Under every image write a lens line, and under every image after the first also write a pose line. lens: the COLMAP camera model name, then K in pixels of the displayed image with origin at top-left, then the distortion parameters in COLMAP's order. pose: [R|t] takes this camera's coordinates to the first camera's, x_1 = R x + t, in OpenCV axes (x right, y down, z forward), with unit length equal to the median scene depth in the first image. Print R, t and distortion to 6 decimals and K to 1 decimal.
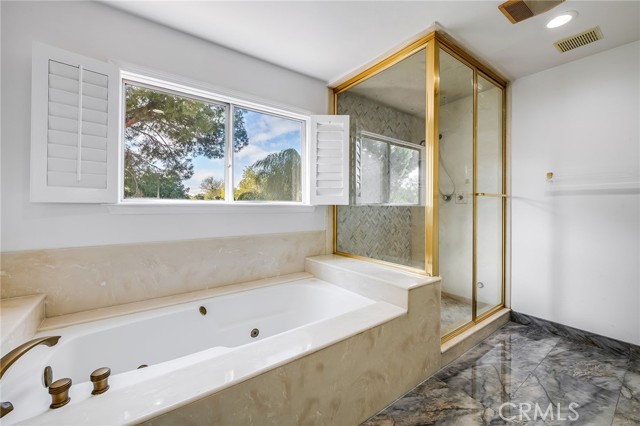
lens RADIAL K [[258.4, 0, 326.2], [0, 258.4, 205.8], [0, 0, 1]] dist [0.002544, -0.000969]
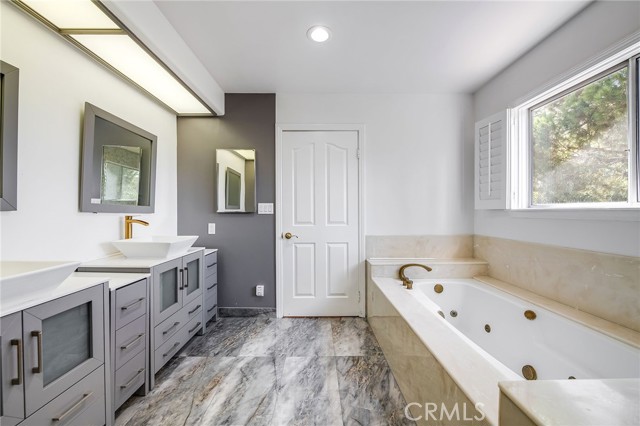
lens RADIAL K [[254.1, 0, 319.8], [0, 254.1, 211.9], [0, 0, 1]] dist [-0.003897, -0.000352]
pose [[-0.589905, -0.001328, -0.807471, 0.616282], [0.000977, 0.999997, -0.002359, 0.004981], [0.807472, -0.002181, -0.589902, 0.709798]]
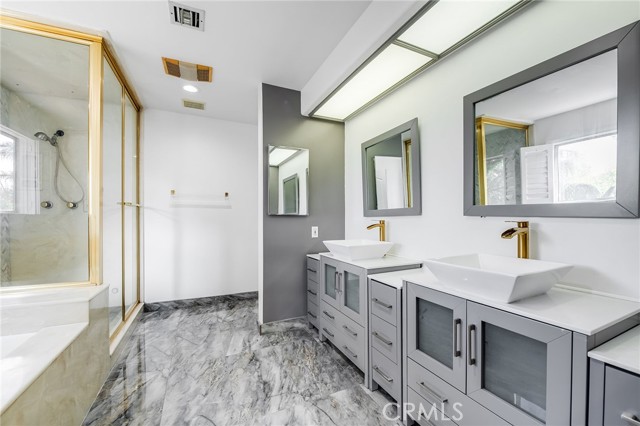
lens RADIAL K [[260.5, 0, 317.2], [0, 260.5, 218.0], [0, 0, 1]] dist [-0.000947, -0.000007]
pose [[0.213013, -0.001320, 0.977048, -0.327215], [-0.005715, 0.999980, 0.002597, 0.009218], [-0.977033, -0.006137, 0.213002, -0.018764]]
